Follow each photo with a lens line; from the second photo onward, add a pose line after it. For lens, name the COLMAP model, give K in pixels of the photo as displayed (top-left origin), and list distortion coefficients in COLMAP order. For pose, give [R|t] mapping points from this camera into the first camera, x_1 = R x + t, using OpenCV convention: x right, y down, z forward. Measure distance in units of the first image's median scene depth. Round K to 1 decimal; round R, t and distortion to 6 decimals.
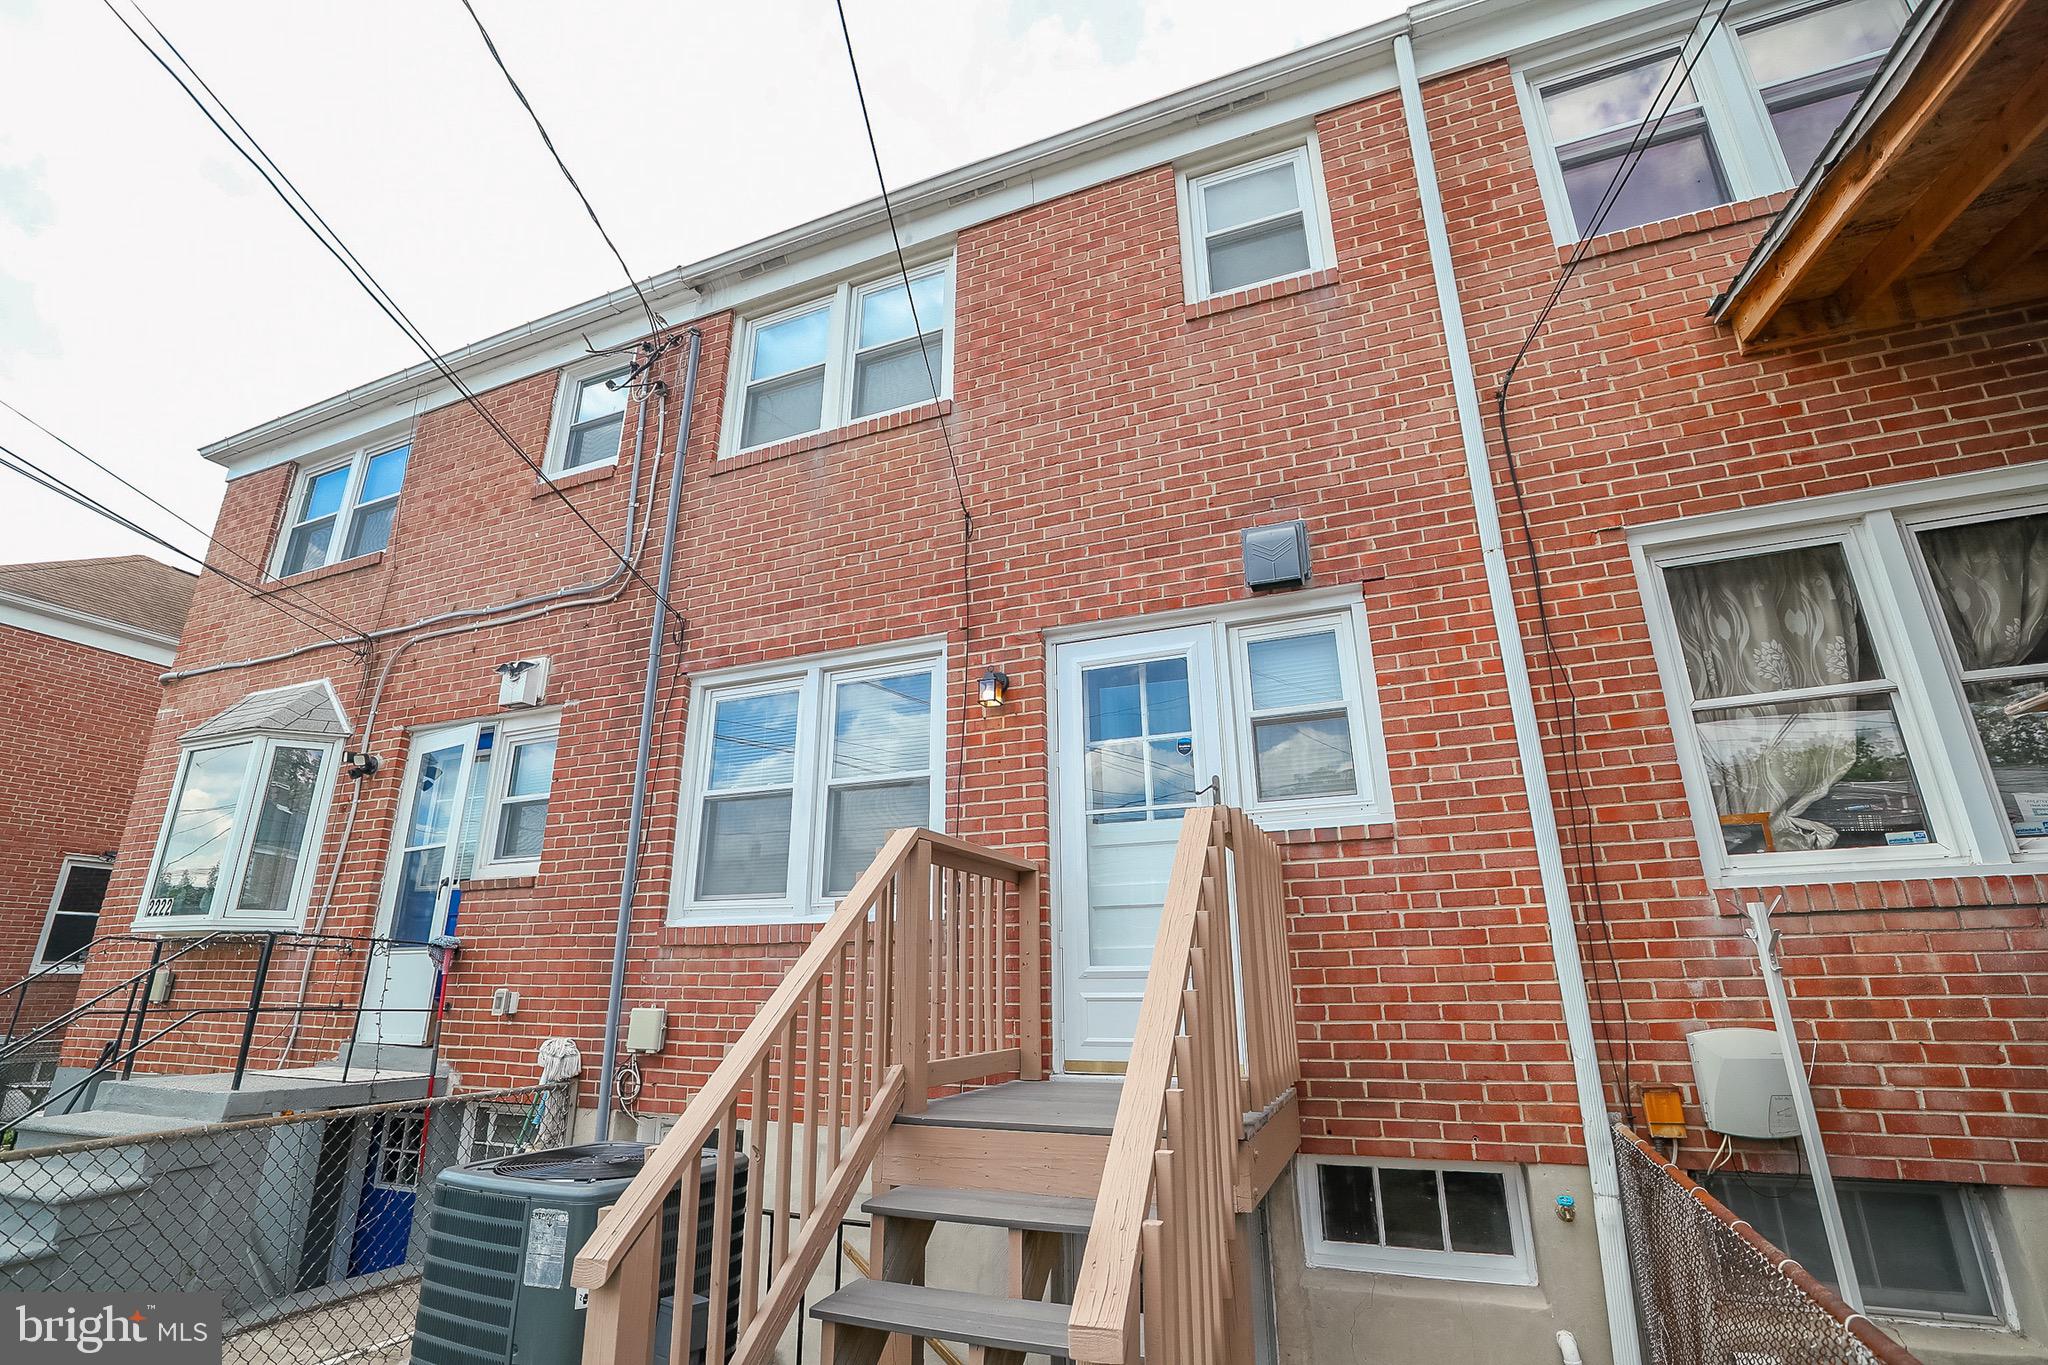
lens RADIAL K [[931.3, 0, 1017.3], [0, 931.3, 672.1], [0, 0, 1]] dist [-0.047886, 0.015385]
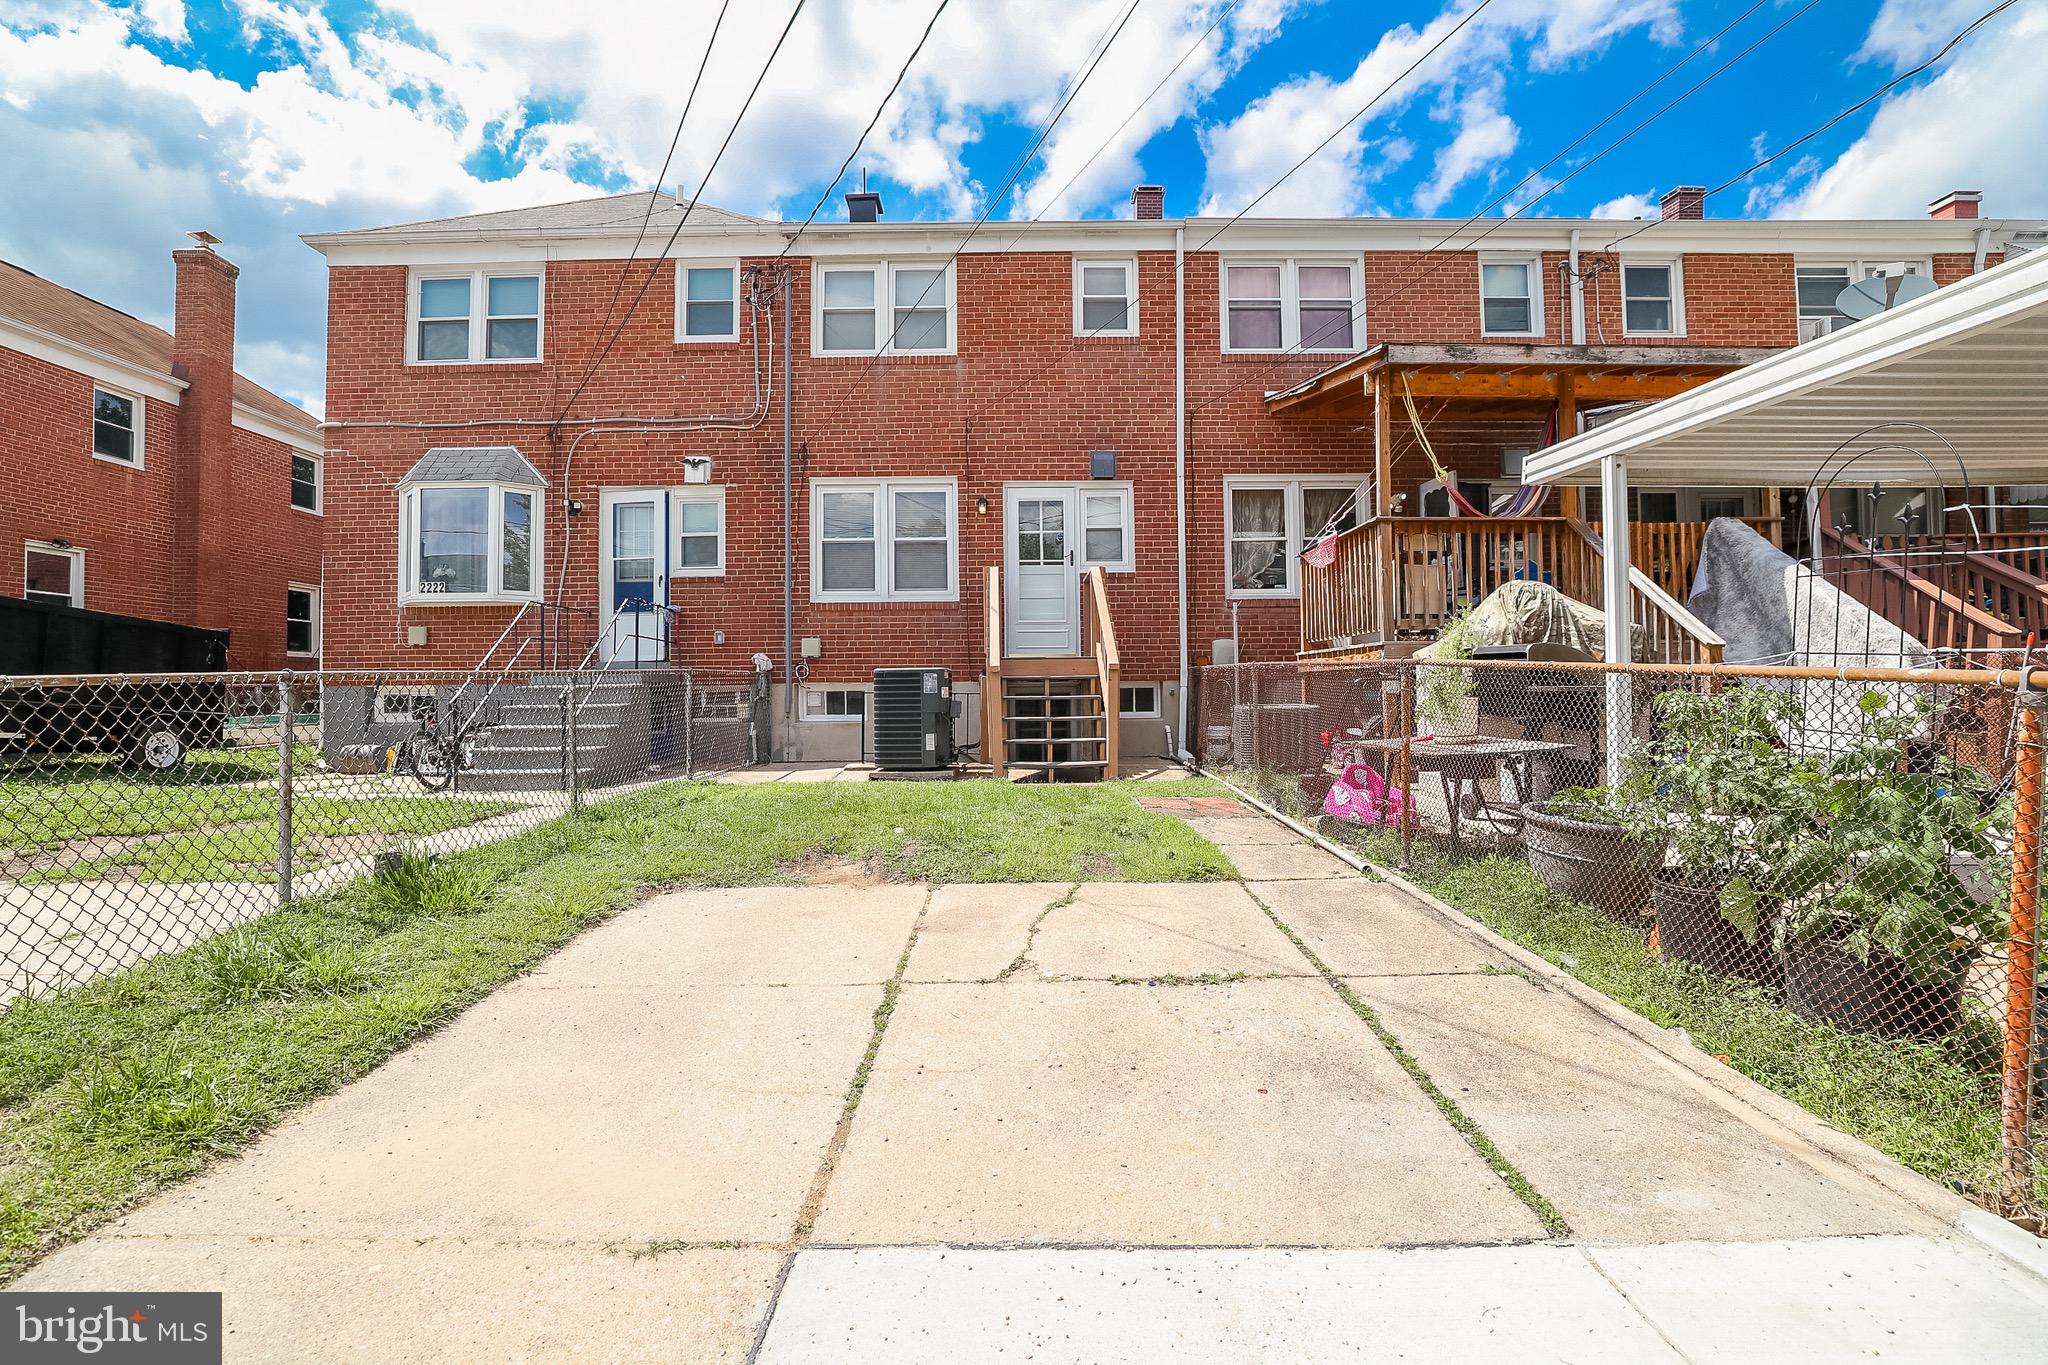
lens RADIAL K [[931.3, 0, 1017.3], [0, 931.3, 672.1], [0, 0, 1]] dist [-0.047886, 0.015385]
pose [[0.921946, 0.005286, 0.387283, -0.824801], [-0.118842, 0.955536, 0.269867, -0.217580], [-0.368636, -0.294828, 0.881580, -1.180912]]
